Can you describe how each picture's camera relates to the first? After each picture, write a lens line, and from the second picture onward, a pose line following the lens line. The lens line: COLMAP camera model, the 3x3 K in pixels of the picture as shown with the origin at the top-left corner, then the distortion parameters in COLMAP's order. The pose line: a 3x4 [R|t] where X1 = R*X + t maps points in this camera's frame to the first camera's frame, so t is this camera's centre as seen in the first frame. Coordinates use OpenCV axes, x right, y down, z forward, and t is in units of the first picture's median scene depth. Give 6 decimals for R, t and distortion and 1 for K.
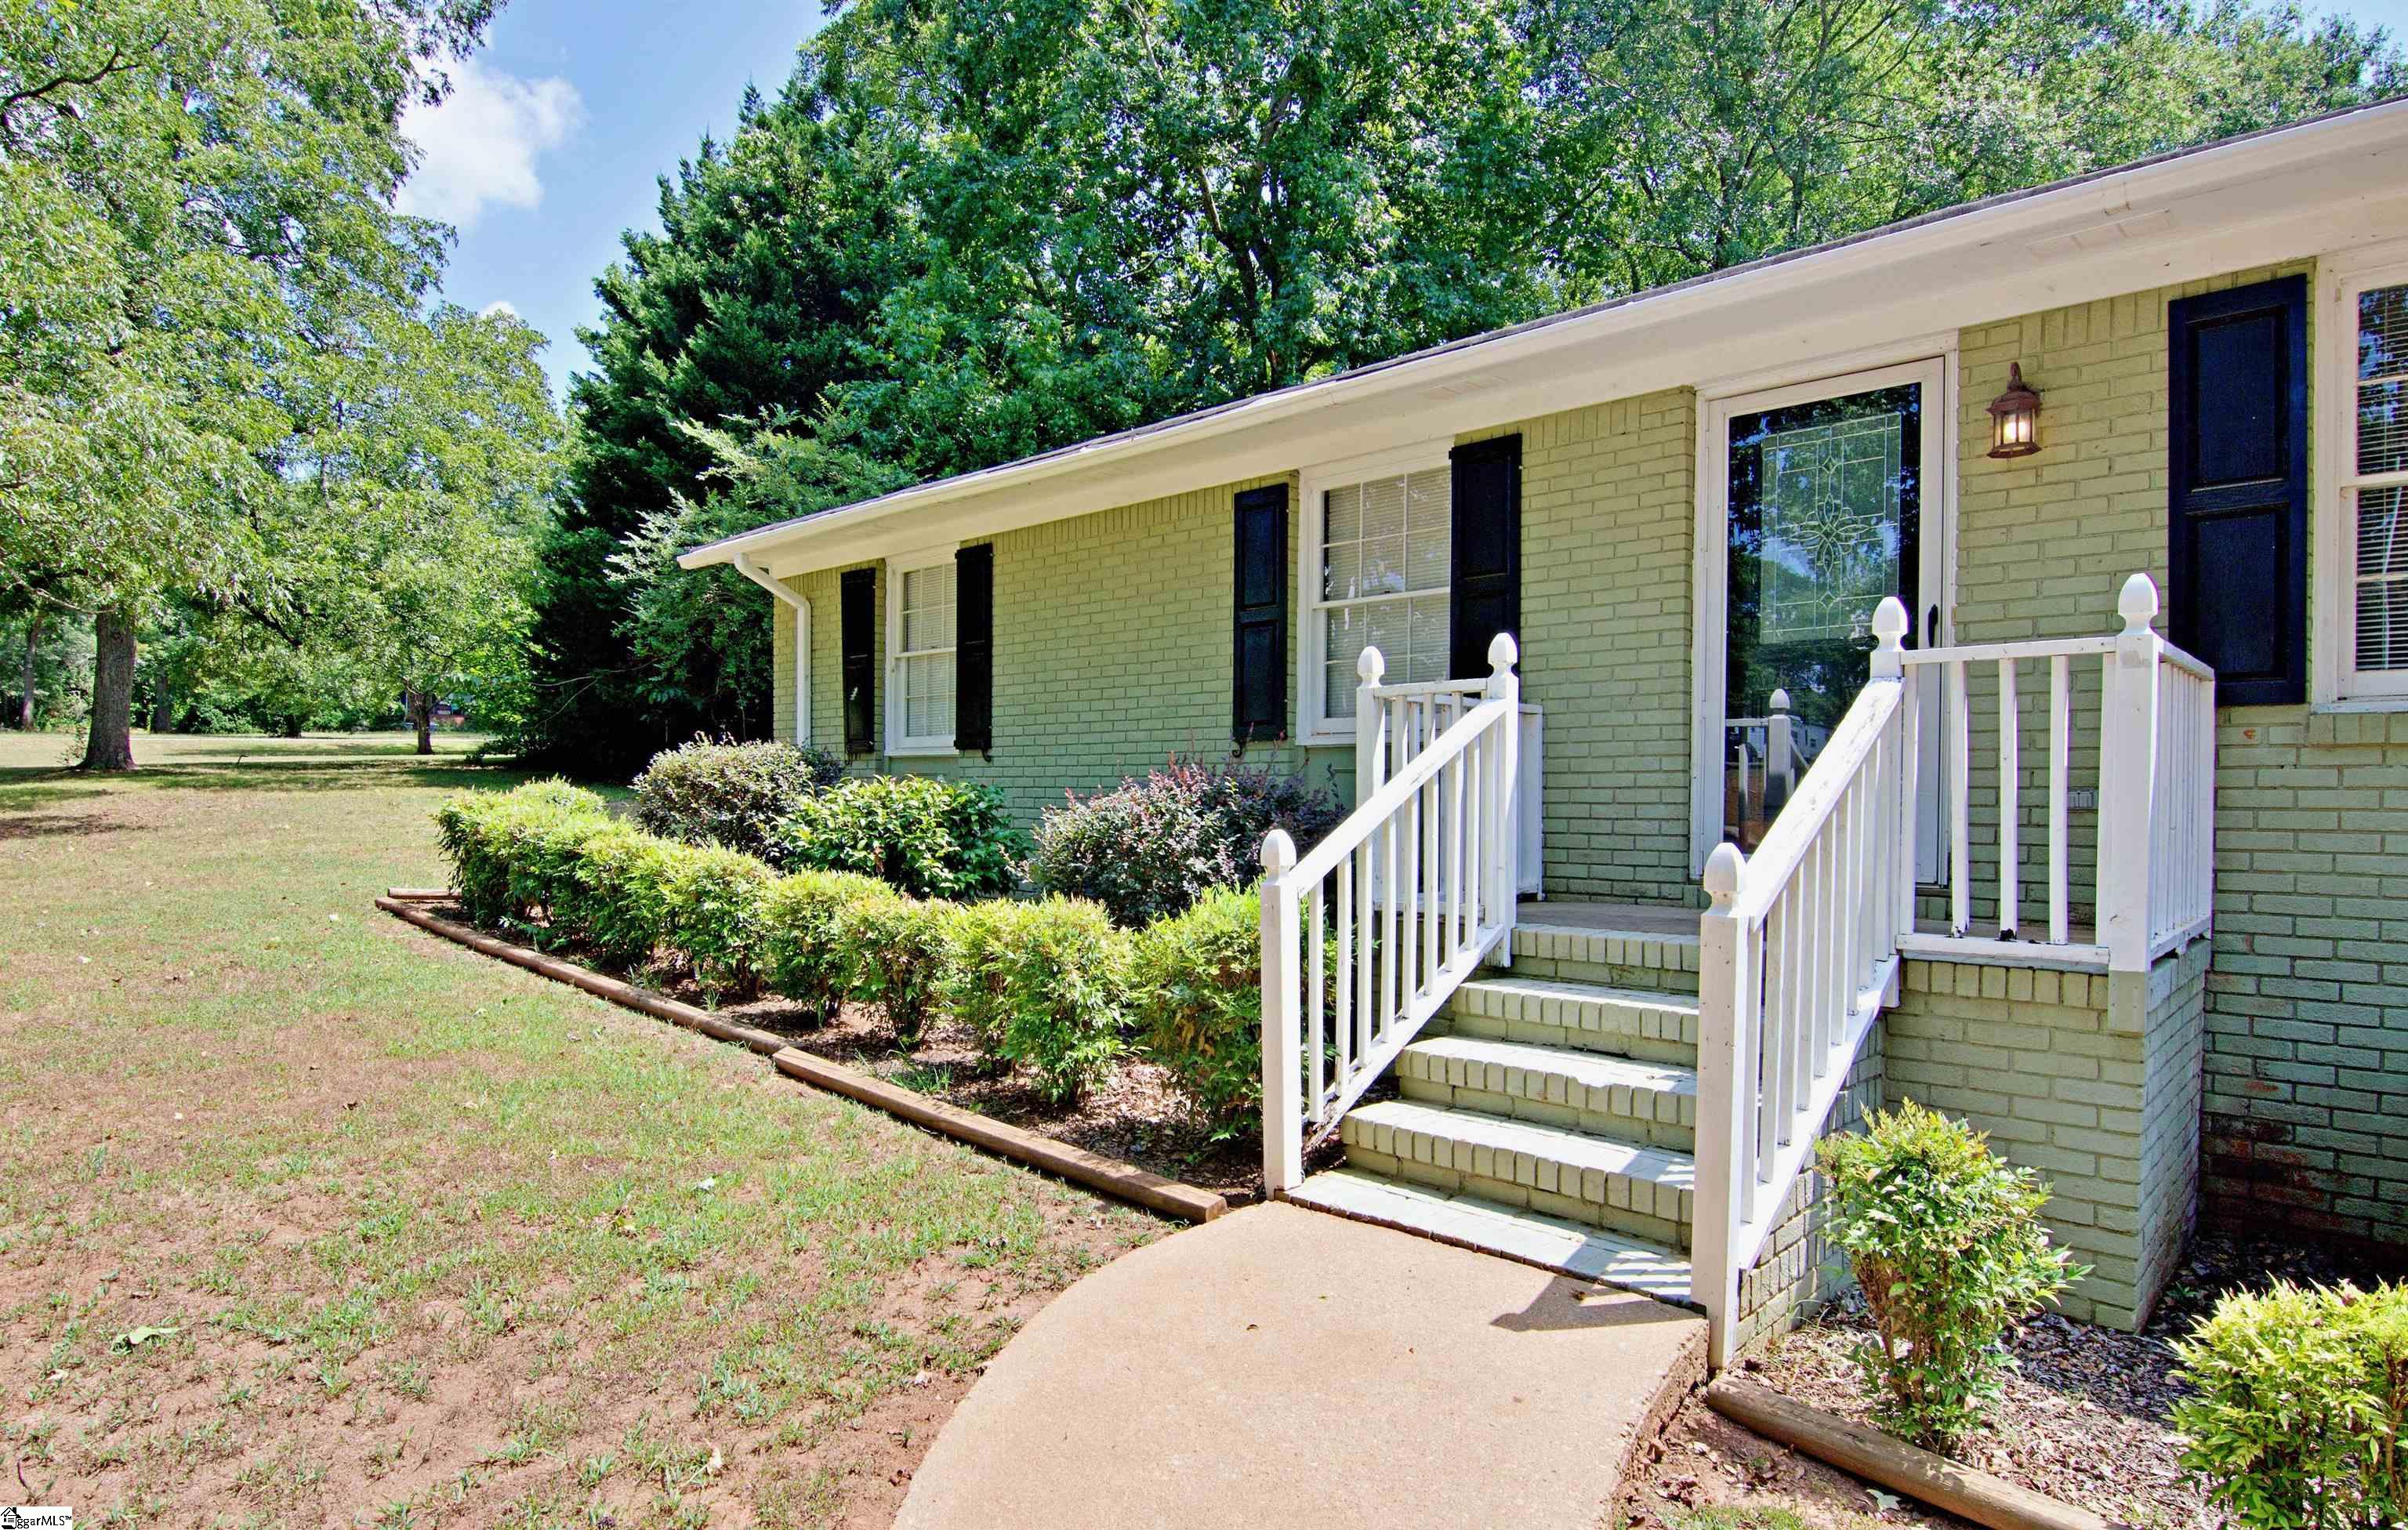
lens RADIAL K [[1129.4, 0, 1202.6], [0, 1129.4, 766.1], [0, 0, 1]] dist [0.003458, -0.001365]
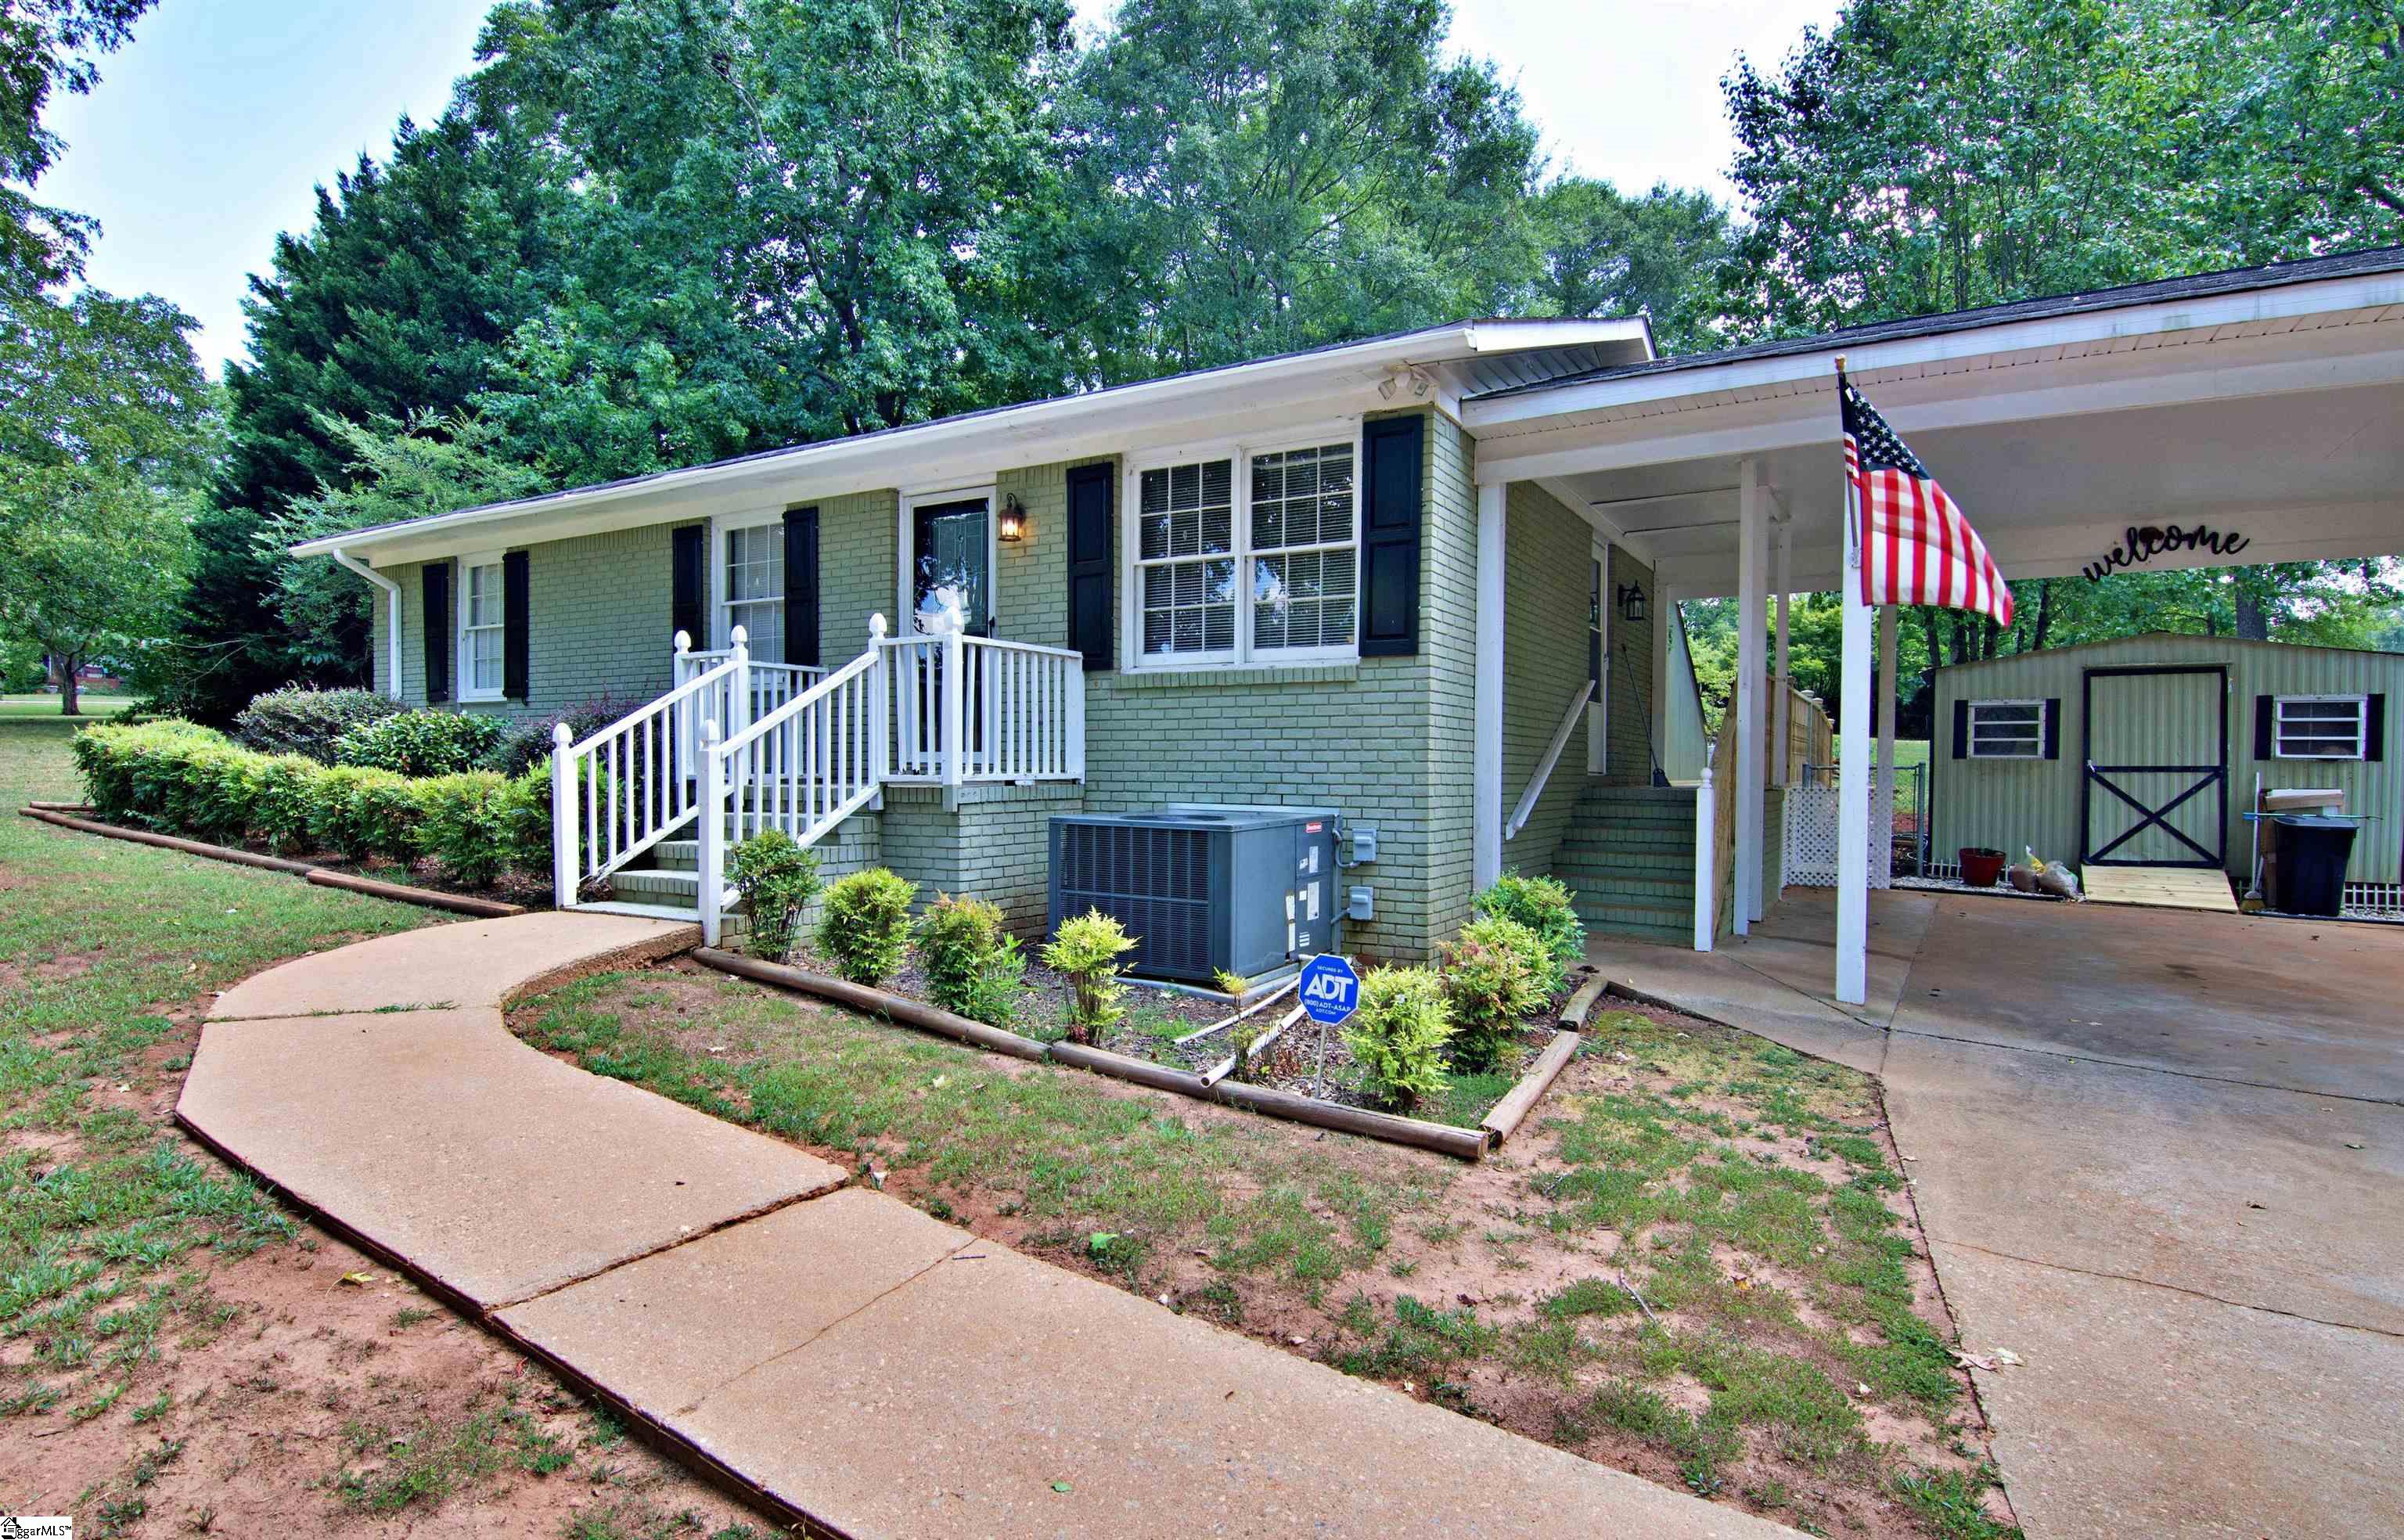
lens RADIAL K [[1119.2, 0, 1204.9], [0, 1119.2, 764.5], [0, 0, 1]] dist [0.001040, -0.003056]
pose [[0.982471, 0.004713, 0.186358, 0.205631], [-0.007060, 0.999904, 0.011932, 0.025181], [-0.186284, -0.013039, 0.982409, -0.285418]]
